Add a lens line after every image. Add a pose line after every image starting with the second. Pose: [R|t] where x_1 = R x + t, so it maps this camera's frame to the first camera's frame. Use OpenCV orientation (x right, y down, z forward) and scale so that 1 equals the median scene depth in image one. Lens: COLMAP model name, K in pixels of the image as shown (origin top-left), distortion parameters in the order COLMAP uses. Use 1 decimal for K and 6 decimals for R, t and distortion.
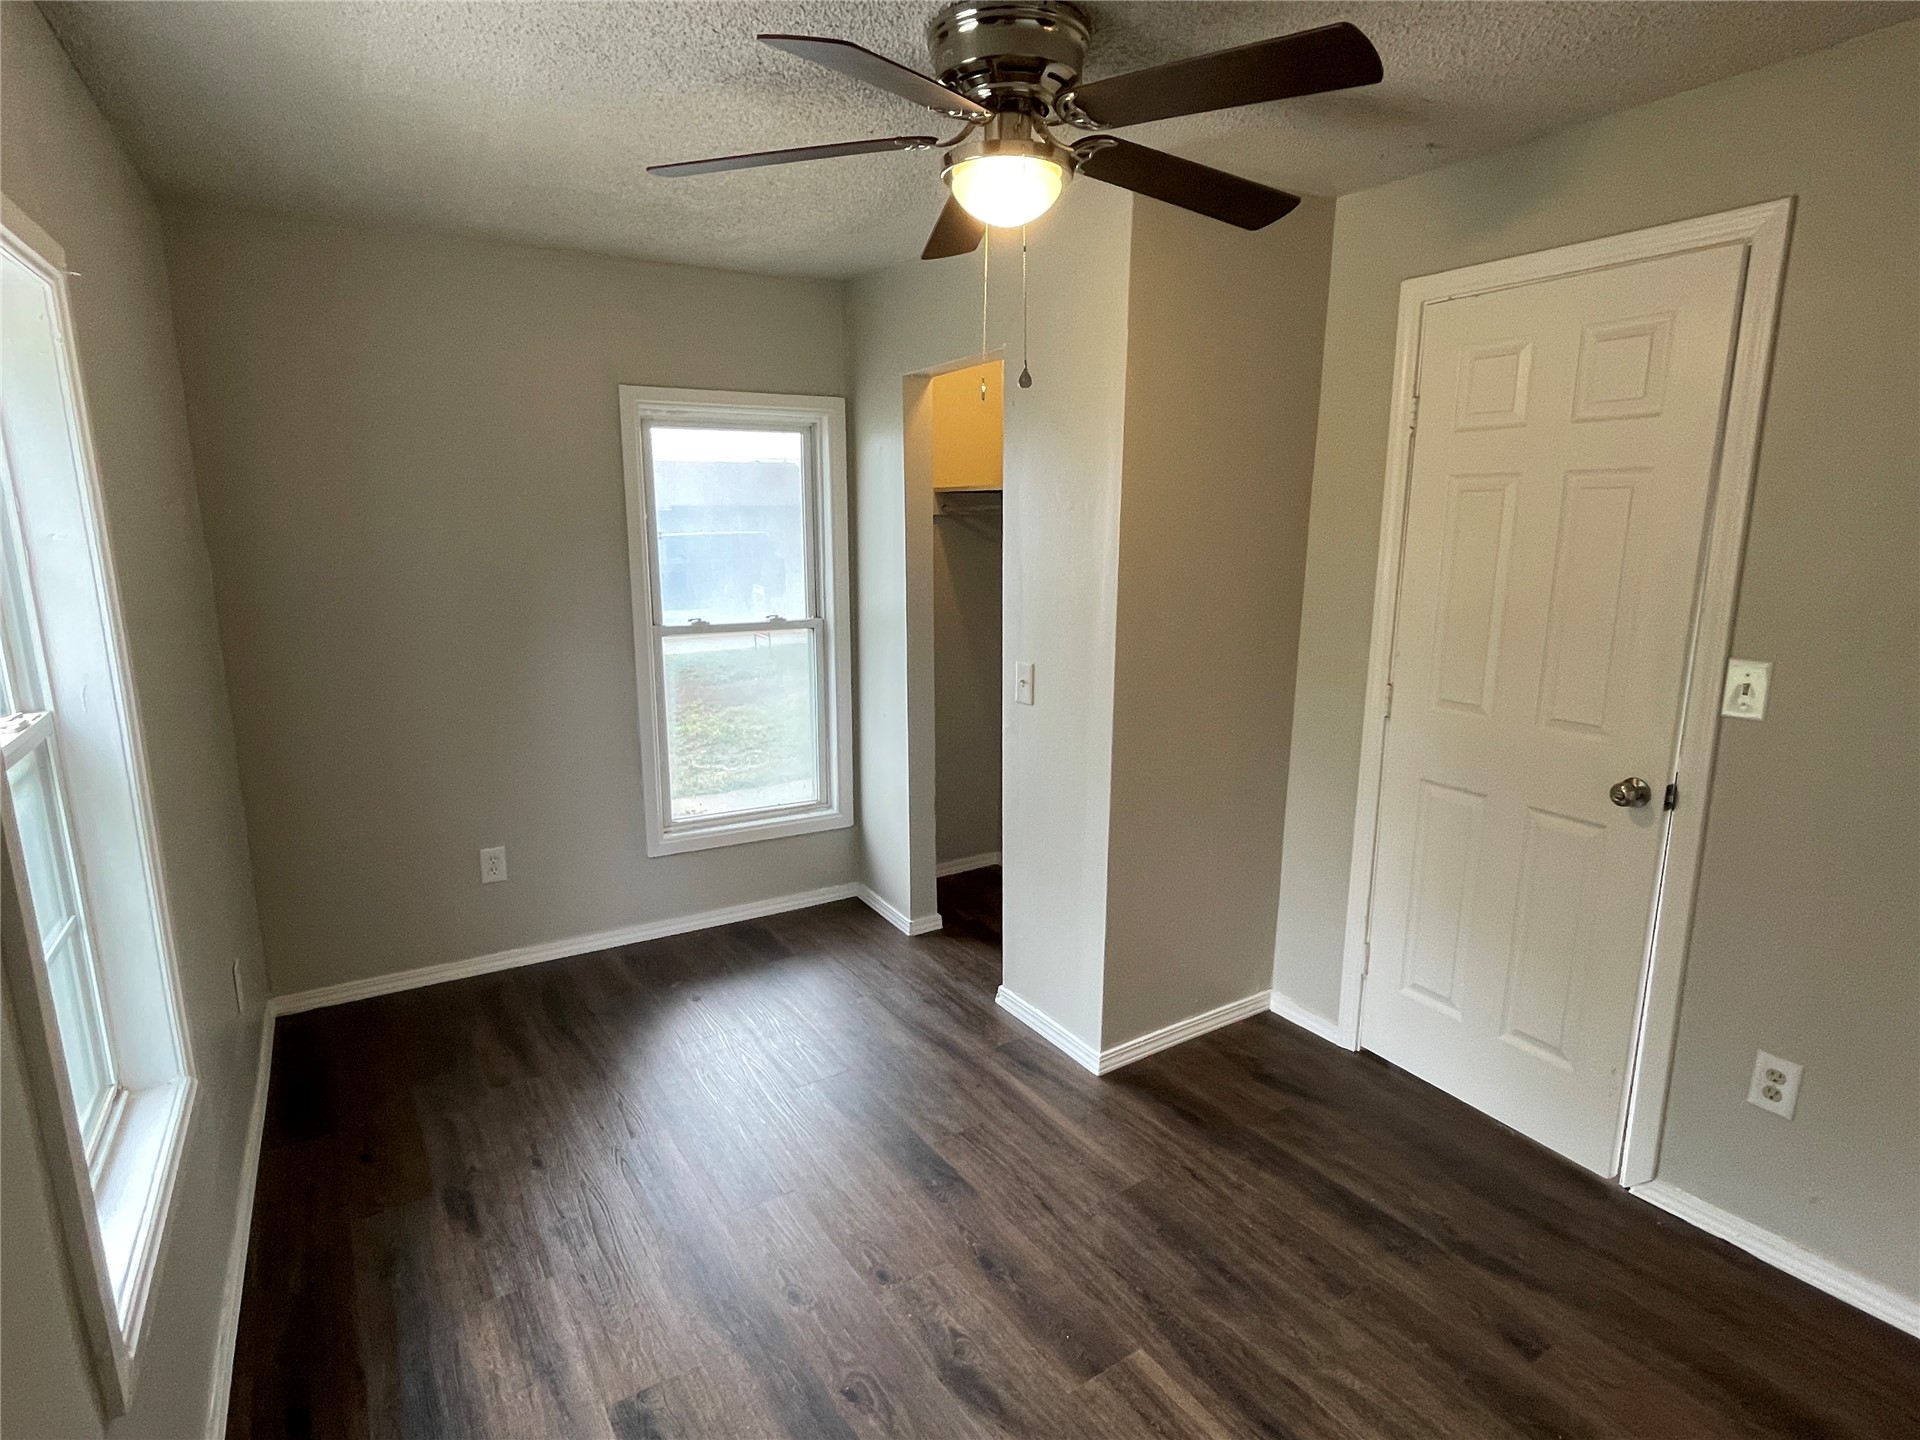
lens RADIAL K [[1027.2, 0, 964.0], [0, 1027.2, 726.7], [0, 0, 1]] dist [-0.001221, -0.002267]
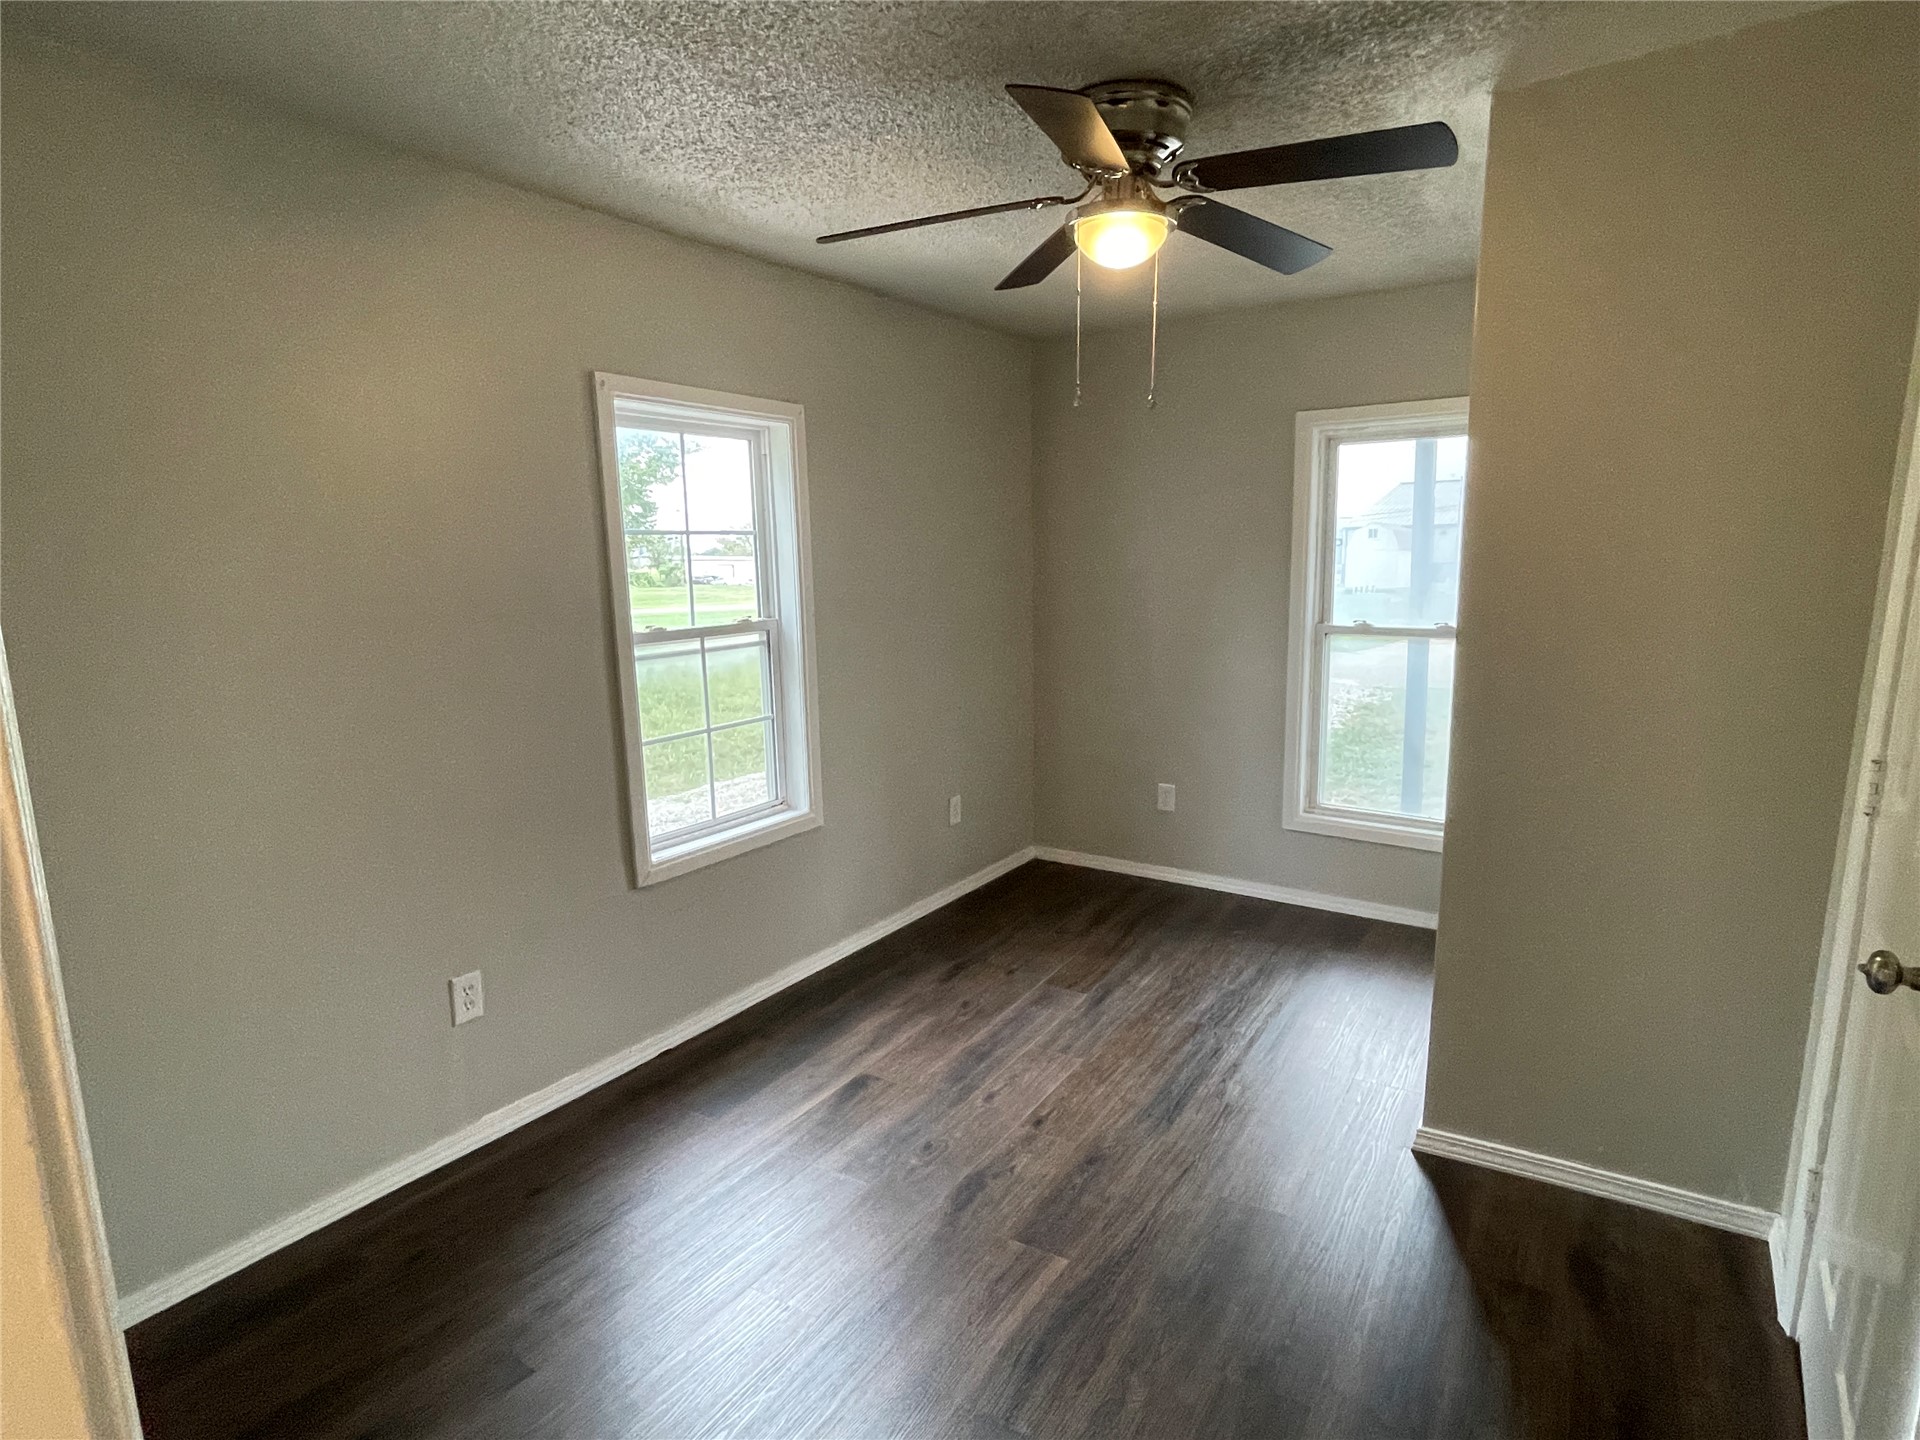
lens RADIAL K [[1027.2, 0, 964.3], [0, 1027.2, 720.8], [0, 0, 1]] dist [-0.001221, -0.002267]
pose [[0.432532, 0.147039, -0.889548, 0.565004], [-0.173686, 0.981721, 0.077822, -0.015789], [0.884731, 0.120842, 0.450165, 0.186012]]
